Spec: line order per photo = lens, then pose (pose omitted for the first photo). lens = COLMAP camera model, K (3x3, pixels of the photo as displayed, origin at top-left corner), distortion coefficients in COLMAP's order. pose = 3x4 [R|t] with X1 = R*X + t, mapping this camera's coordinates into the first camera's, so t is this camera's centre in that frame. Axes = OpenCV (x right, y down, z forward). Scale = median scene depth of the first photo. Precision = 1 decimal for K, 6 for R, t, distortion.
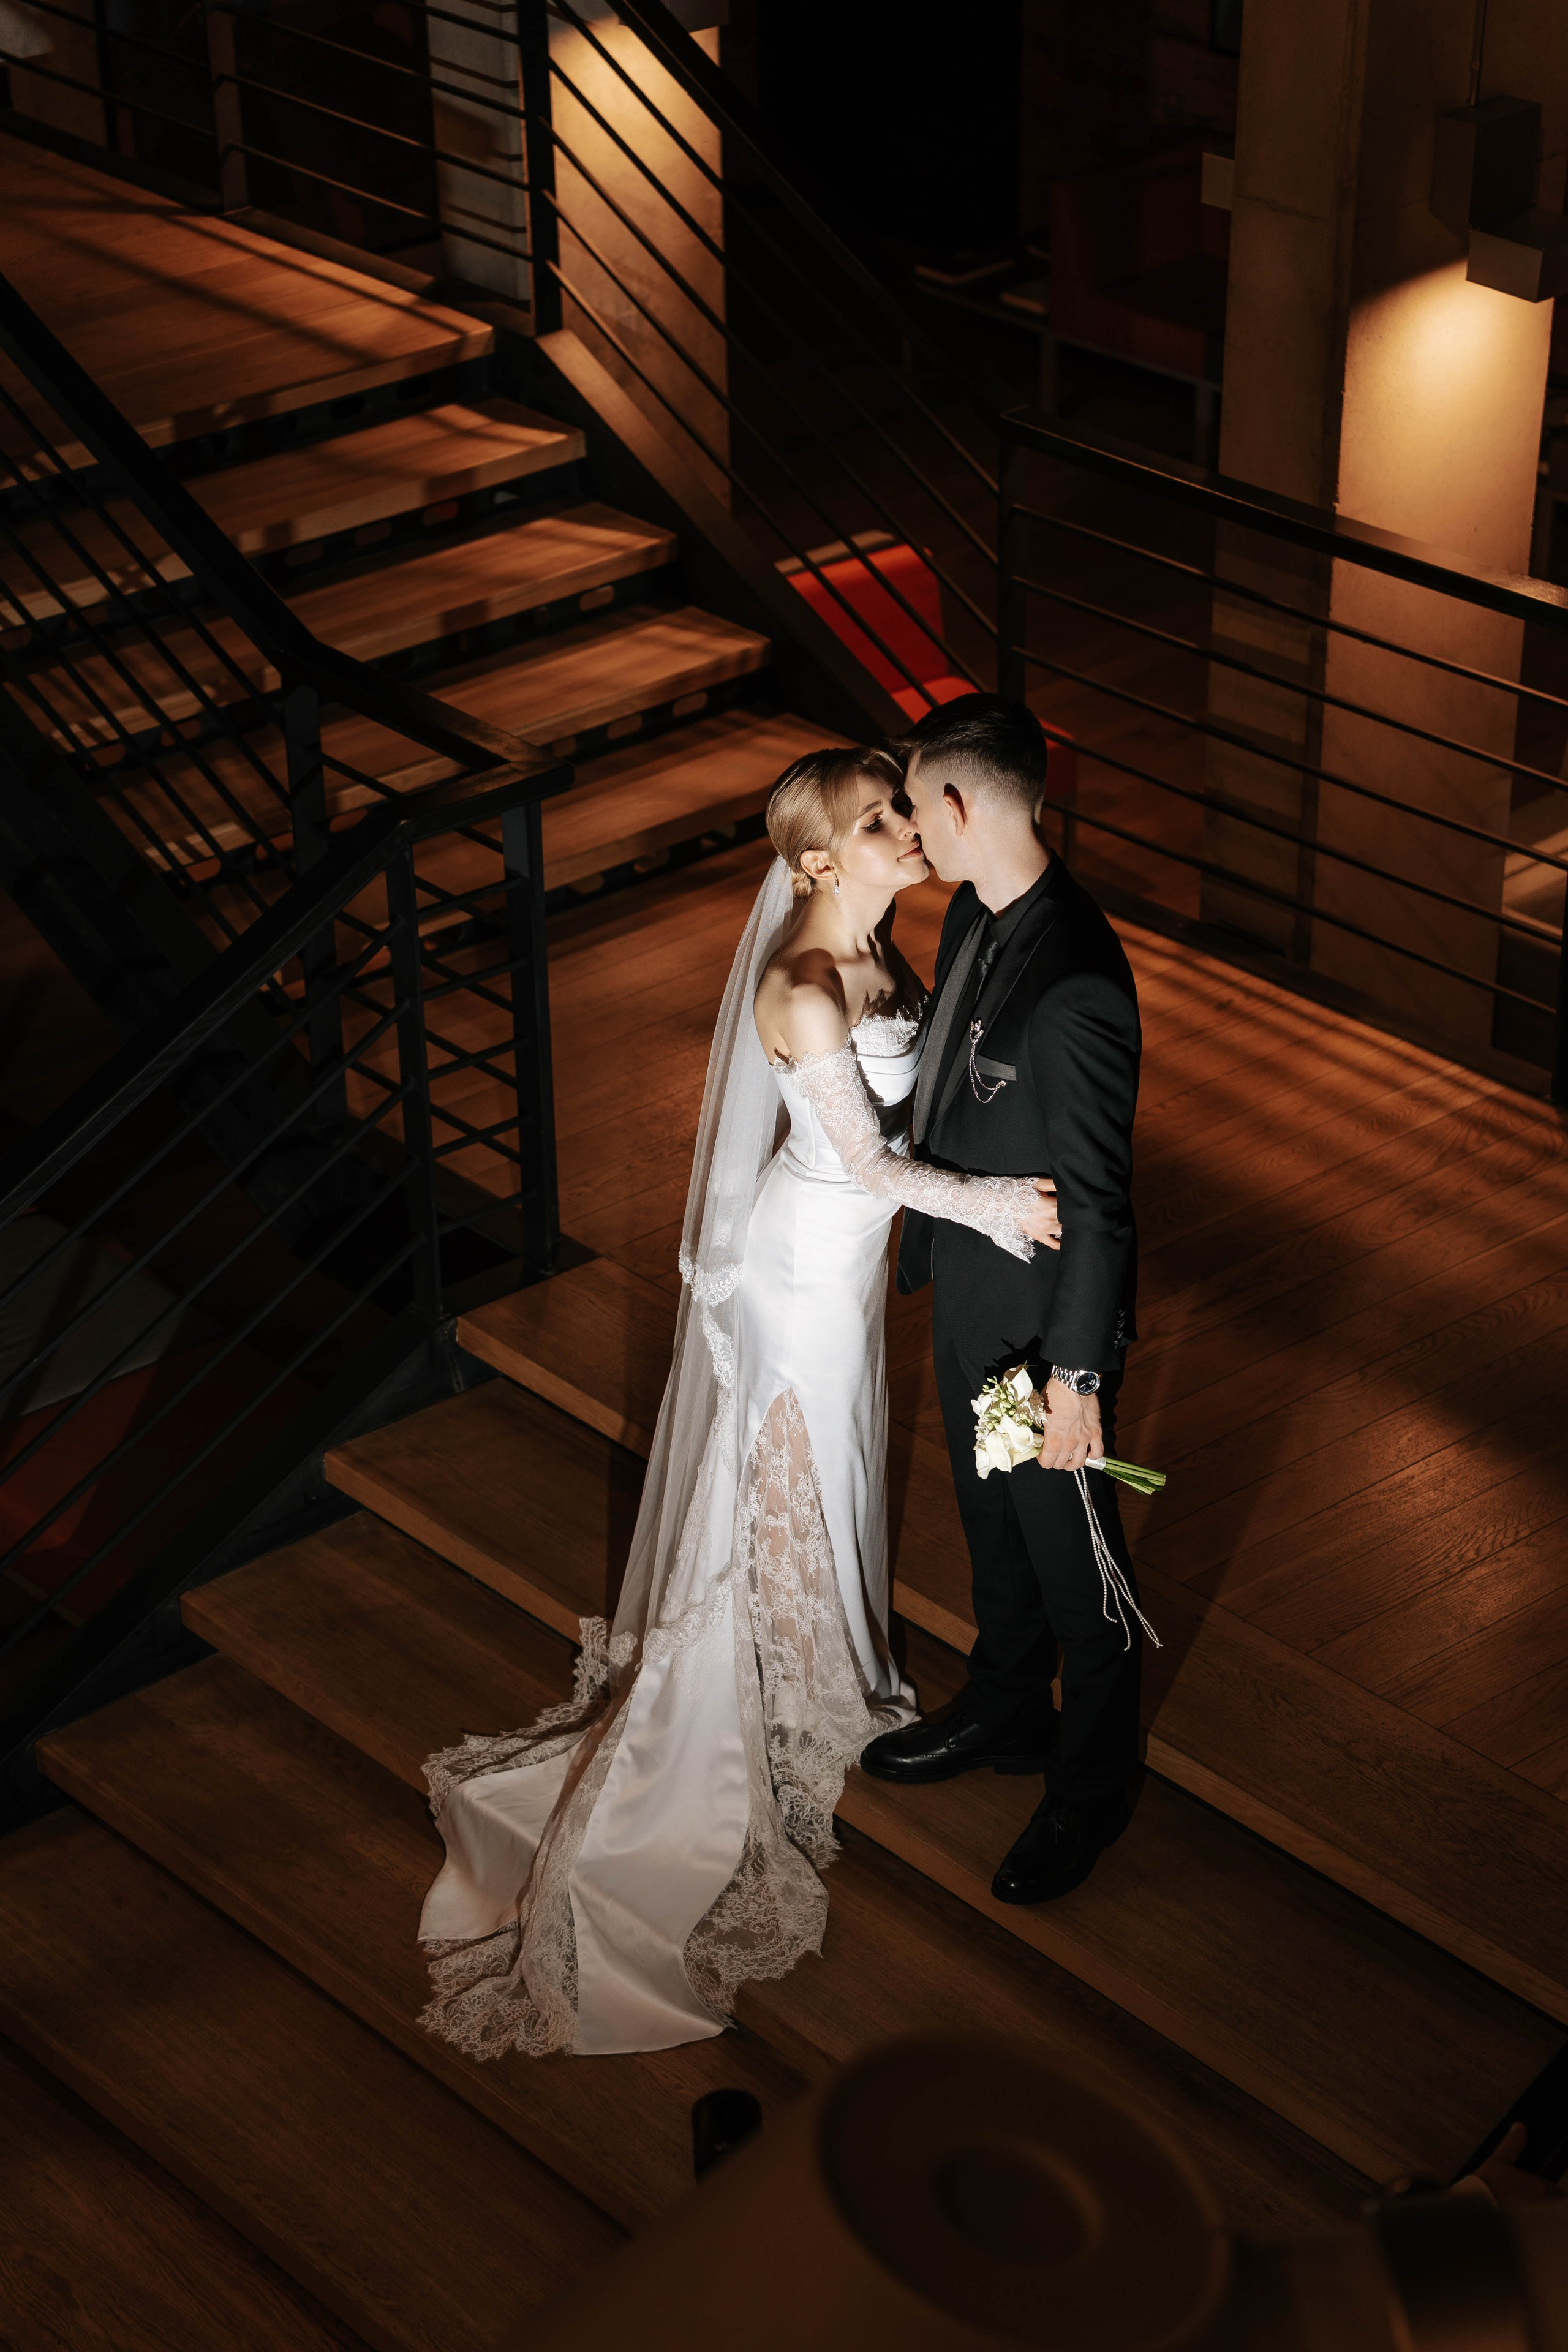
lens RADIAL K [[4769.6, 0, 787.6], [0, 4769.6, 1177.1], [0, 0, 1]] dist [0.494162, 0.000000]
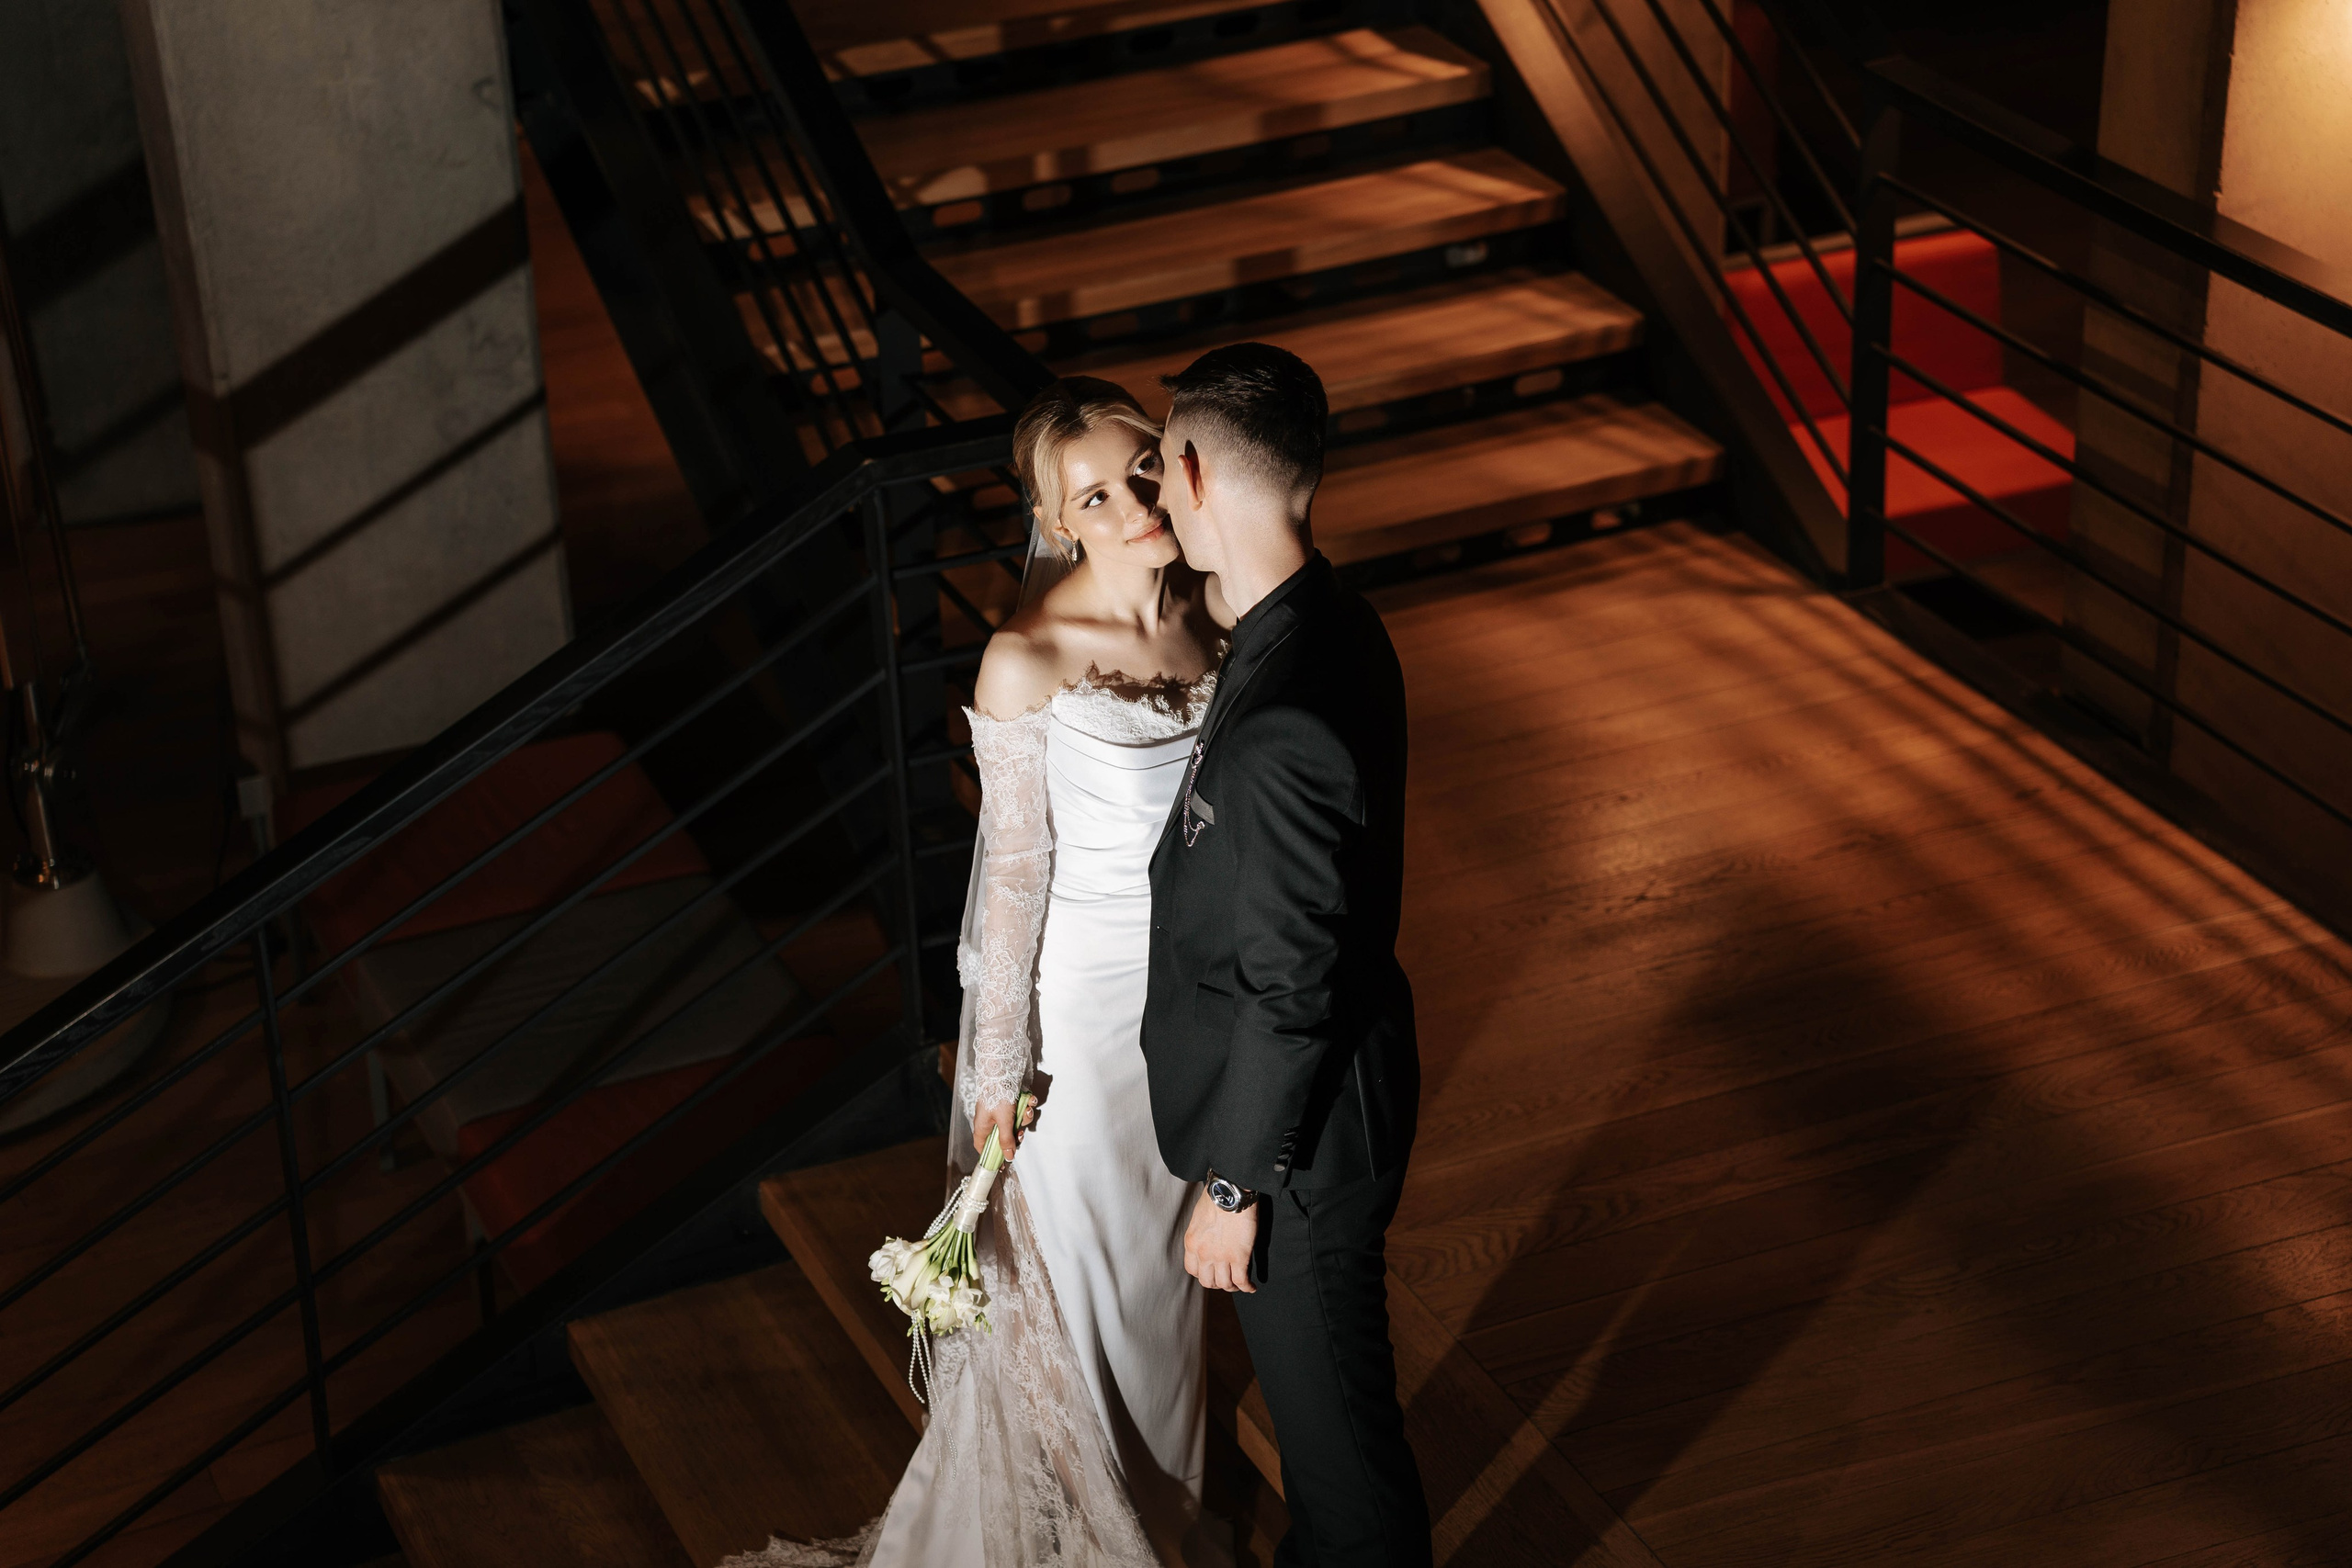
lens RADIAL K [[4769.1, 0, 1171.3], [0, 4769.1, 775.0], [0, 0, 1]] dist [0.494162, 0.000000]
pose [[0.950656, 0.113628, -0.288689, 0.194643], [-0.120094, 0.992751, -0.004727, -0.018047], [0.286059, 0.039163, 0.957411, 0.171331]]
